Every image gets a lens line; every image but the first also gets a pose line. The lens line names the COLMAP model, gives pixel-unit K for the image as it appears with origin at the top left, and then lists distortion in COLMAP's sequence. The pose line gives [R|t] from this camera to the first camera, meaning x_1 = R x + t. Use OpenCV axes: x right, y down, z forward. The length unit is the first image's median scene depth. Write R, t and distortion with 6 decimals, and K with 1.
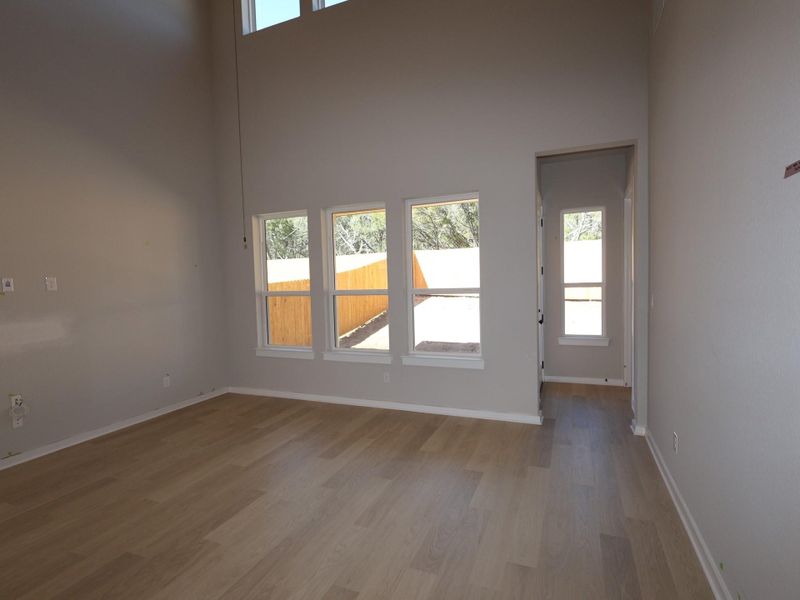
lens RADIAL K [[414.0, 0, 400.0], [0, 414.0, 300.0], [0, 0, 1]] dist [0.001347, 0.000266]
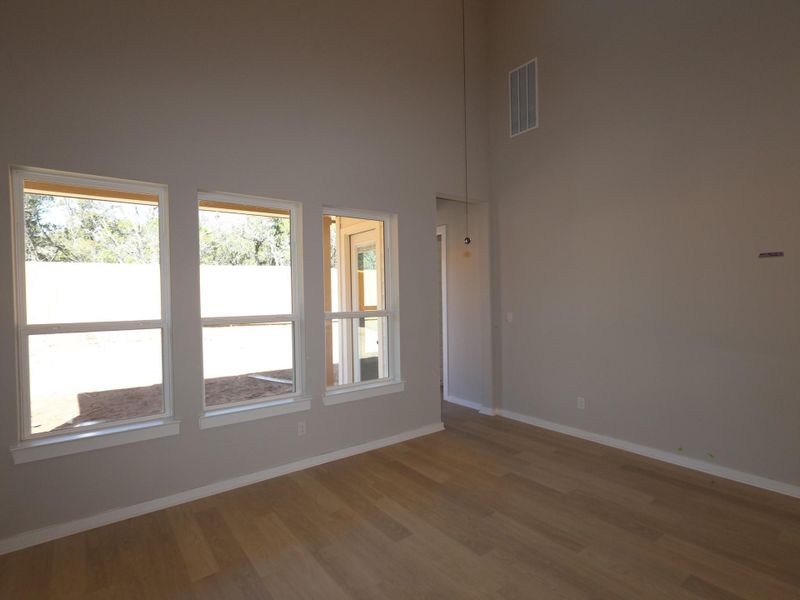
lens RADIAL K [[414.0, 0, 400.0], [0, 414.0, 300.0], [0, 0, 1]] dist [0.001347, 0.000266]
pose [[0.511436, 0.009108, 0.859273, -0.665955], [0.045007, 0.998287, -0.037369, -0.016824], [-0.858142, 0.057785, 0.510151, 0.474841]]
